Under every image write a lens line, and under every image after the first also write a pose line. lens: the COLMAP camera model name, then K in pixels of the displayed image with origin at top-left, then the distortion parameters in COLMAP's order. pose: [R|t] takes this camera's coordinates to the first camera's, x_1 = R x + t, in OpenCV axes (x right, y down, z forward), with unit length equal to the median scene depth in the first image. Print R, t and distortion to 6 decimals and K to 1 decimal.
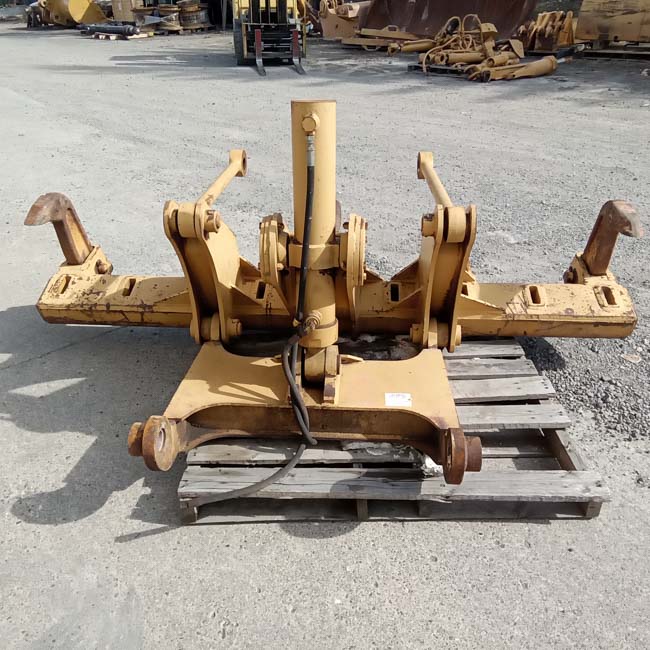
lens RADIAL K [[593.0, 0, 326.3], [0, 593.0, 314.4], [0, 0, 1]] dist [0.052220, -0.069761]
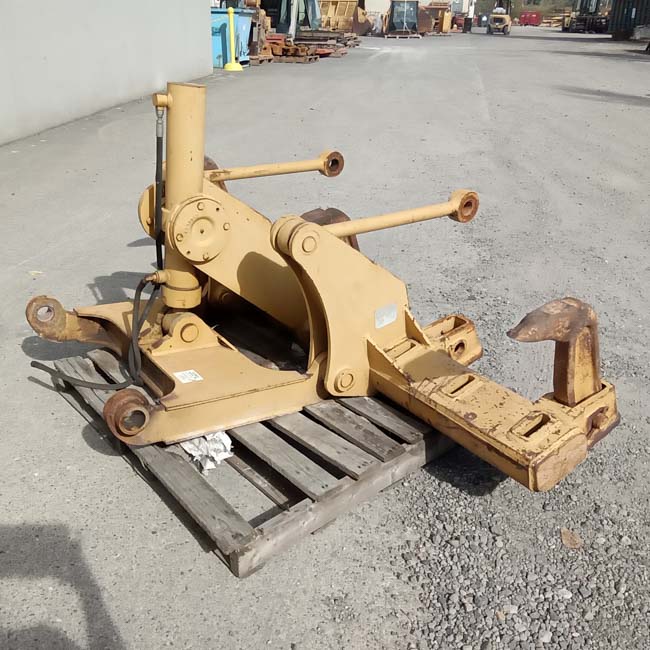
lens RADIAL K [[678.0, 0, 306.7], [0, 678.0, 360.3], [0, 0, 1]] dist [0.072688, -0.110282]
pose [[0.622914, 0.385657, -0.680622, 0.904585], [-0.402143, 0.904140, 0.144262, -0.120557], [0.671014, 0.183845, 0.718291, 0.226020]]
